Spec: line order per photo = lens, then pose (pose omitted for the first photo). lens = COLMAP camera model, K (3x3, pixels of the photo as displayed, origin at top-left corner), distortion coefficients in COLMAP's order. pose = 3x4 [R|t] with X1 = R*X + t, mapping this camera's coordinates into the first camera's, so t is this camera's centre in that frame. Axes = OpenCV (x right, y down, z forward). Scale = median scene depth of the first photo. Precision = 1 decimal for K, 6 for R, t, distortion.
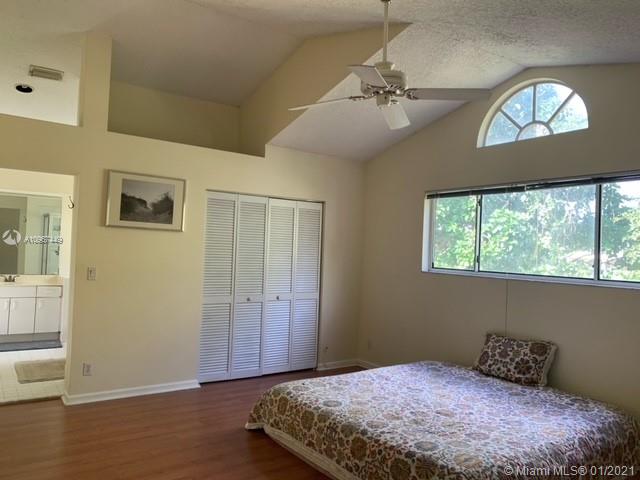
lens RADIAL K [[486.0, 0, 319.4], [0, 486.0, 239.8], [0, 0, 1]] dist [0.008949, -0.003169]
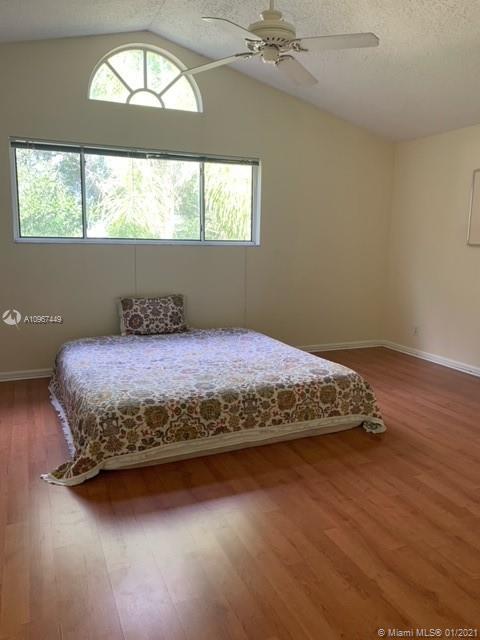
lens RADIAL K [[486.0, 0, 239.5], [0, 486.0, 318.8], [0, 0, 1]] dist [0.008949, -0.003169]
pose [[0.200102, -0.197020, 0.959762, -0.681770], [-0.028395, 0.977996, 0.206683, 0.017253], [-0.979364, -0.068610, 0.190104, 0.642200]]
